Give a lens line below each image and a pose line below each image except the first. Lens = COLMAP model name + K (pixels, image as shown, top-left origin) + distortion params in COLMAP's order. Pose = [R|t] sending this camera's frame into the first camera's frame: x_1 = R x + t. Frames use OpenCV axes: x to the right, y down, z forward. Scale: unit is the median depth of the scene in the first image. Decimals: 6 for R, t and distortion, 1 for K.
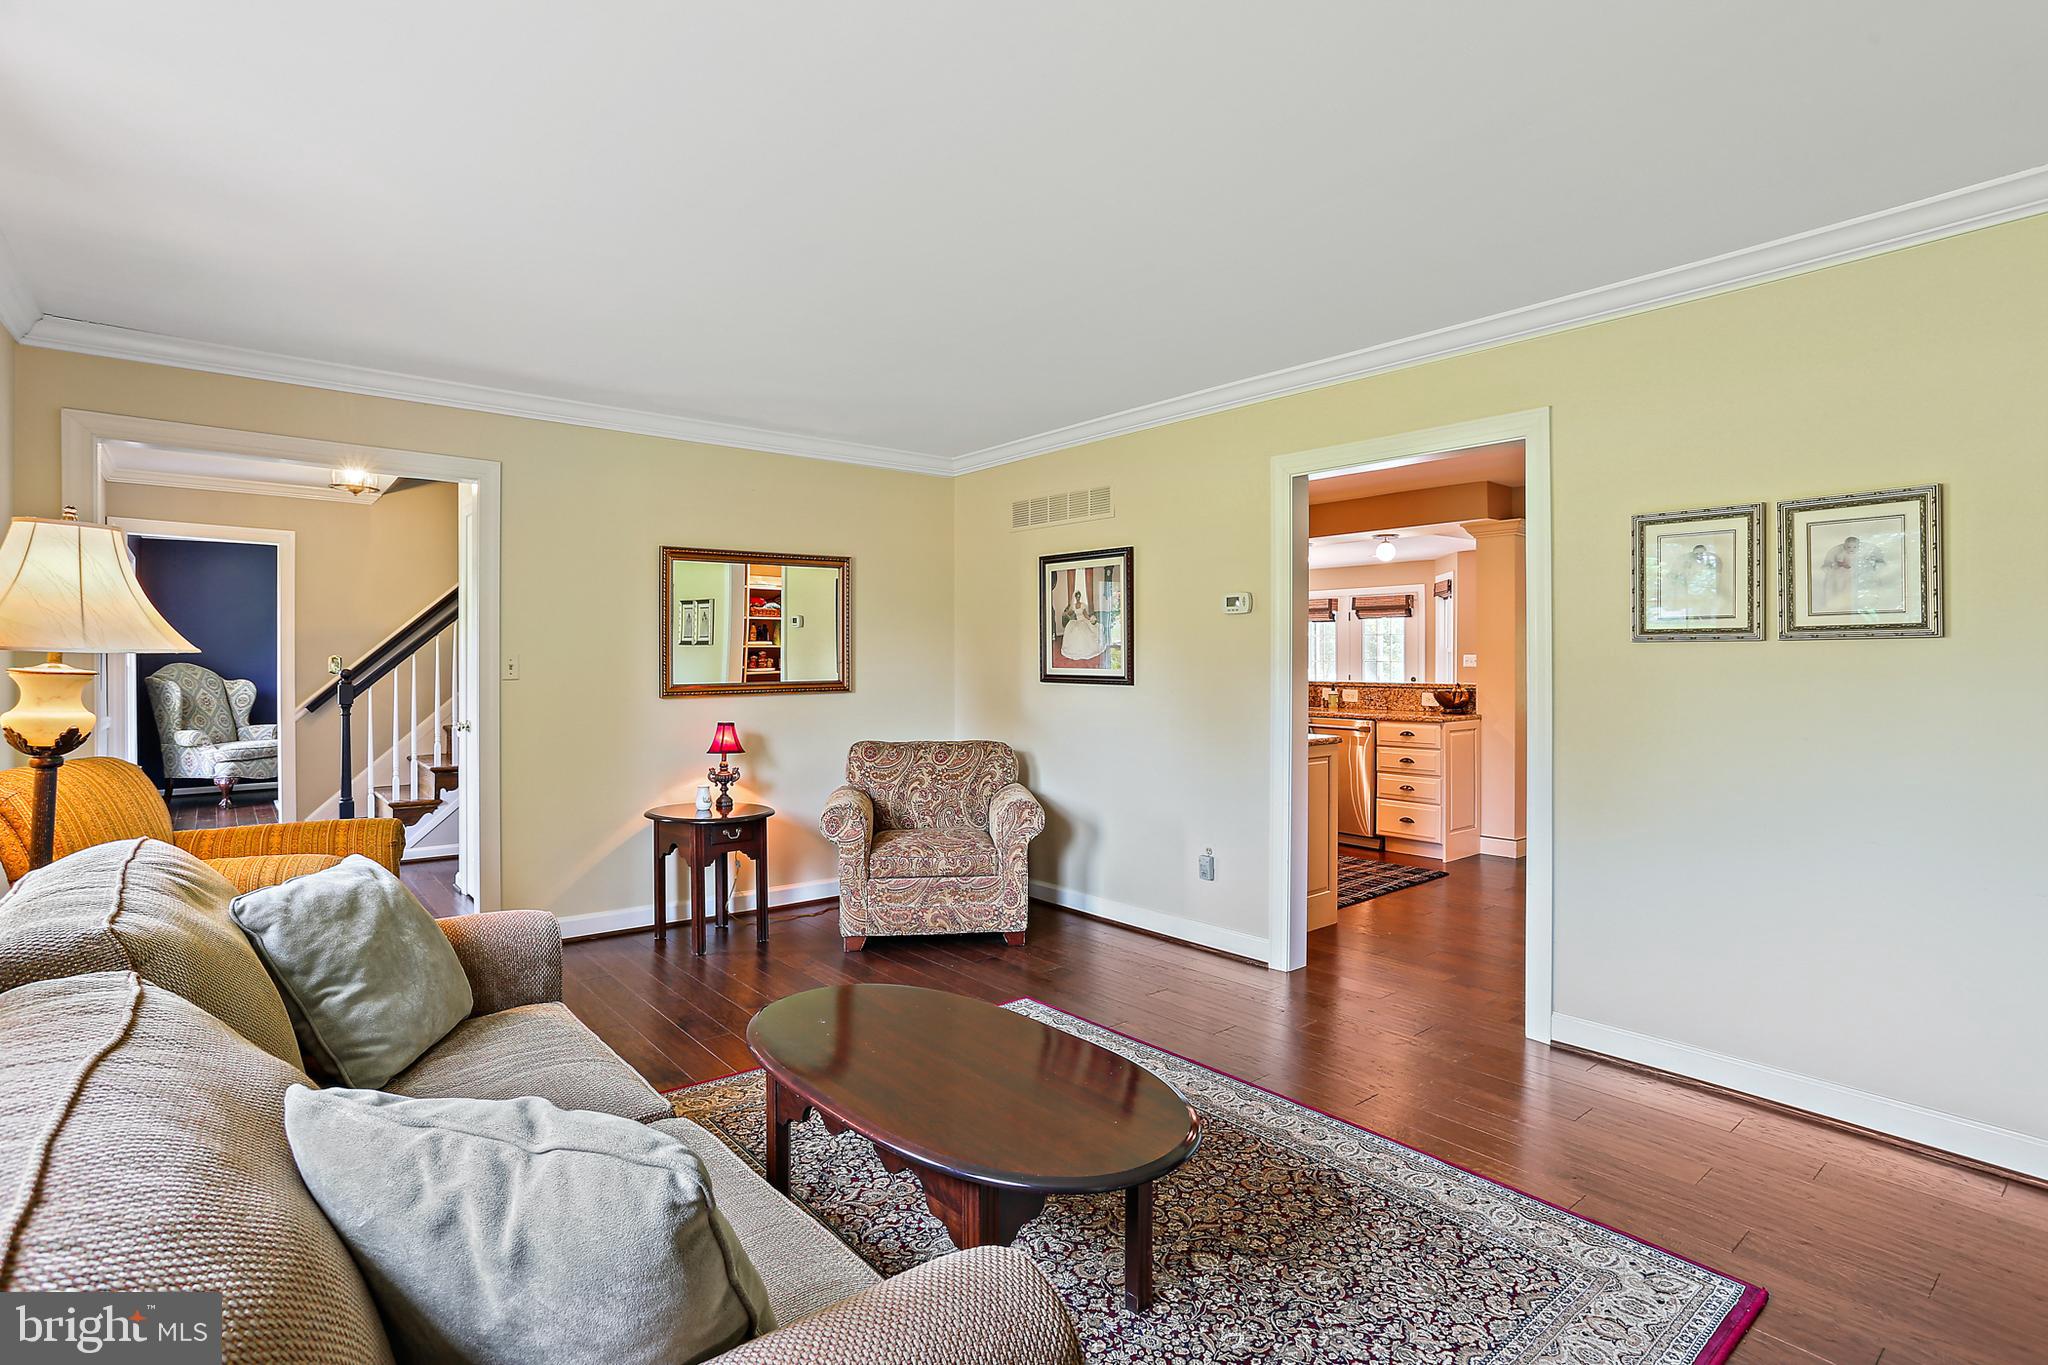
lens RADIAL K [[1000.5, 0, 1034.1], [0, 1000.5, 667.8], [0, 0, 1]] dist [-0.015730, 0.003647]
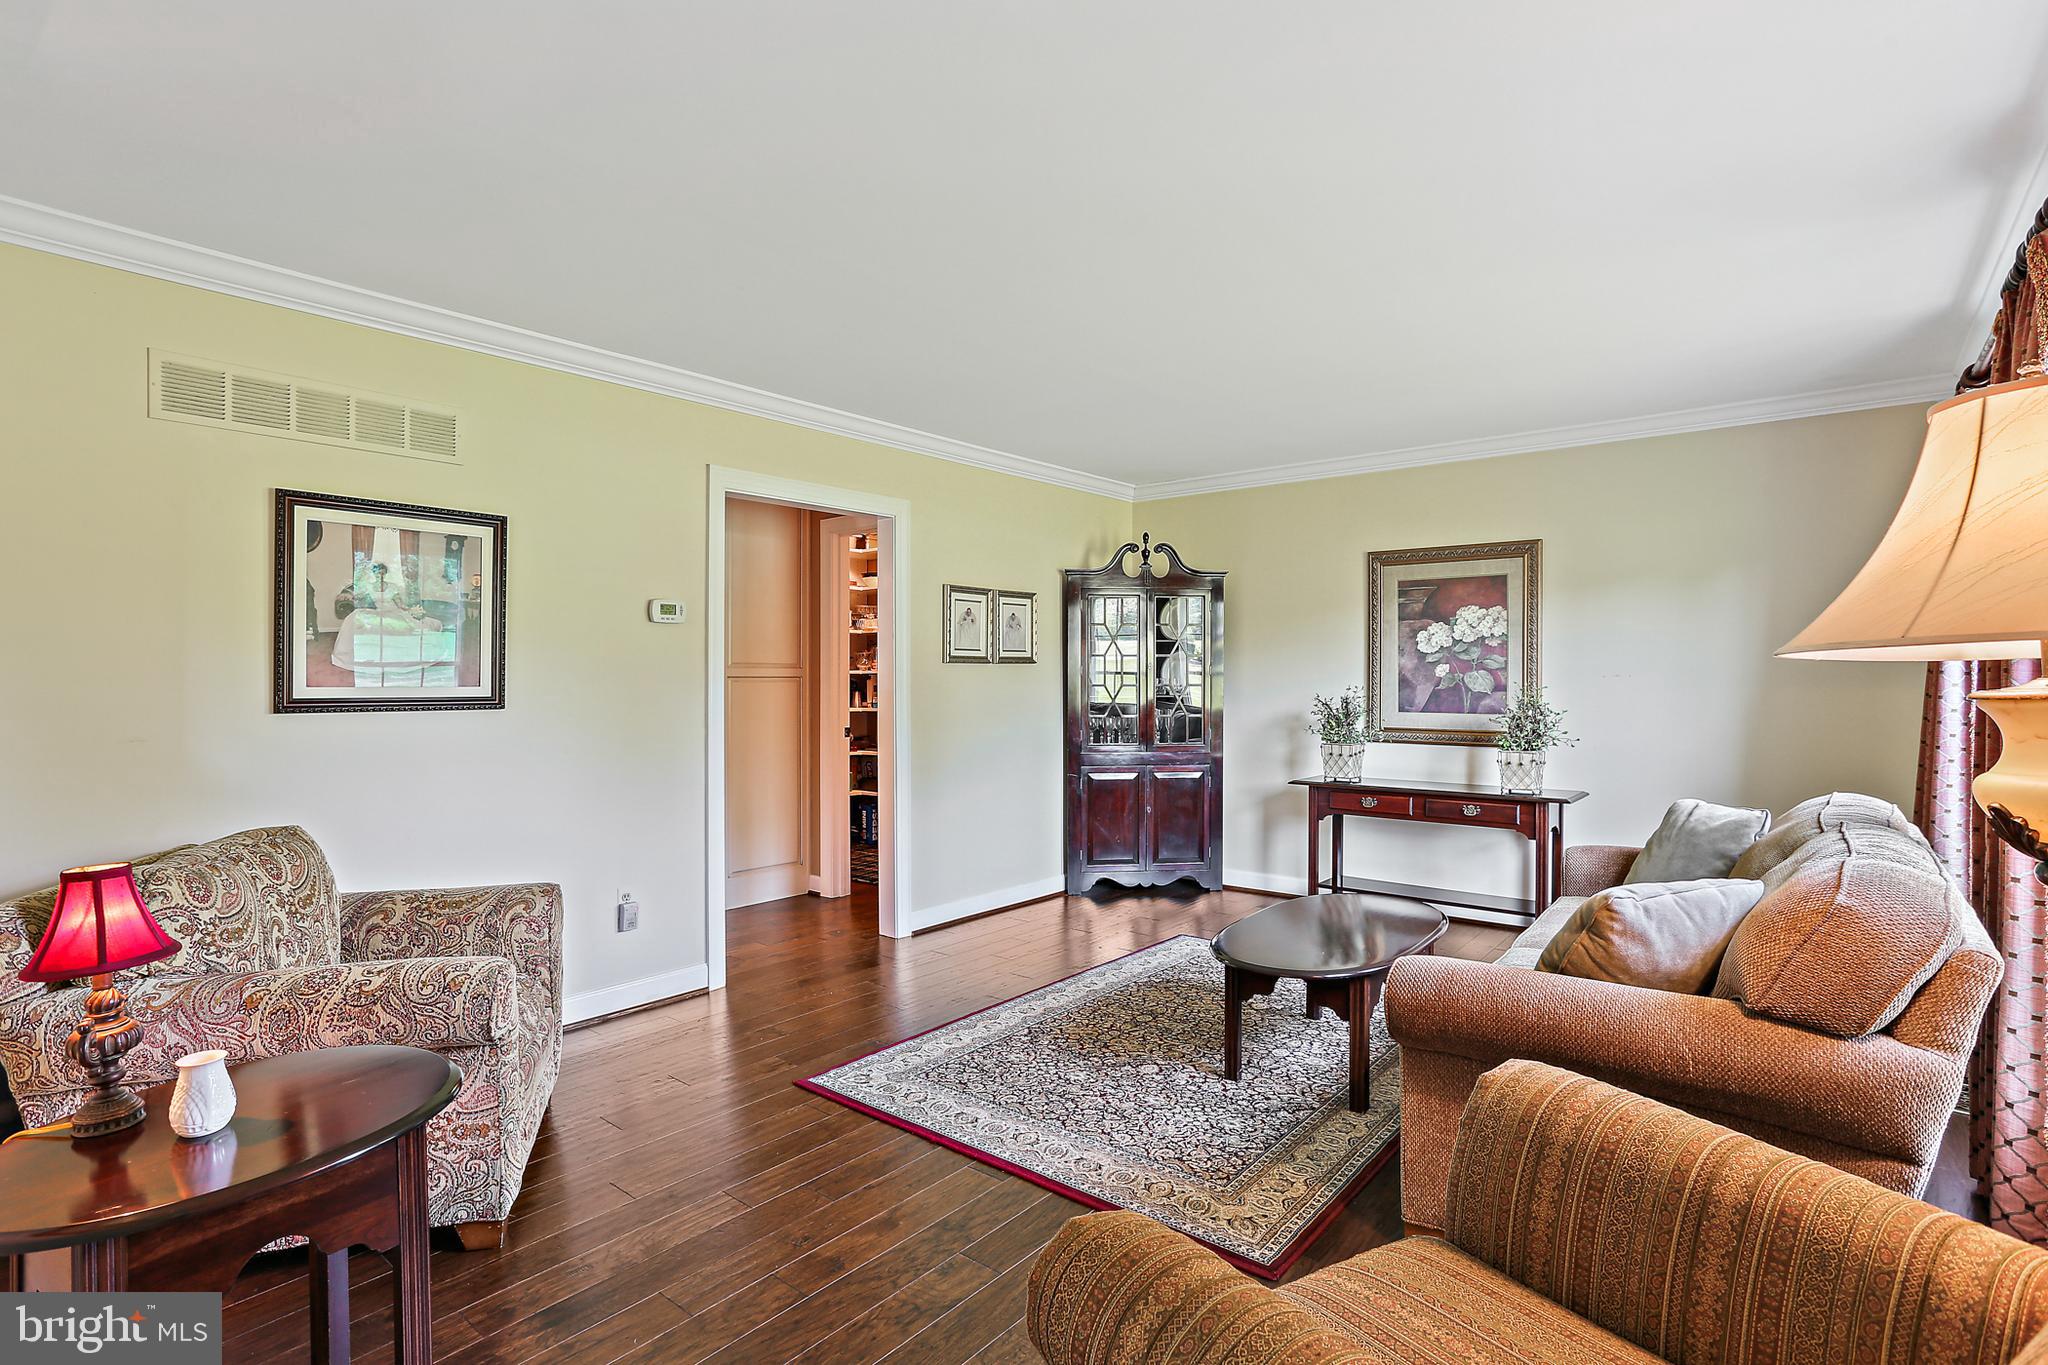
lens RADIAL K [[1000.5, 0, 1017.4], [0, 1000.5, 675.9], [0, 0, 1]] dist [-0.015730, 0.003647]
pose [[-0.163629, -0.004805, 0.986510, -0.648924], [0.003742, 0.999978, 0.005492, -0.008363], [-0.986515, 0.004590, -0.163607, 0.726746]]
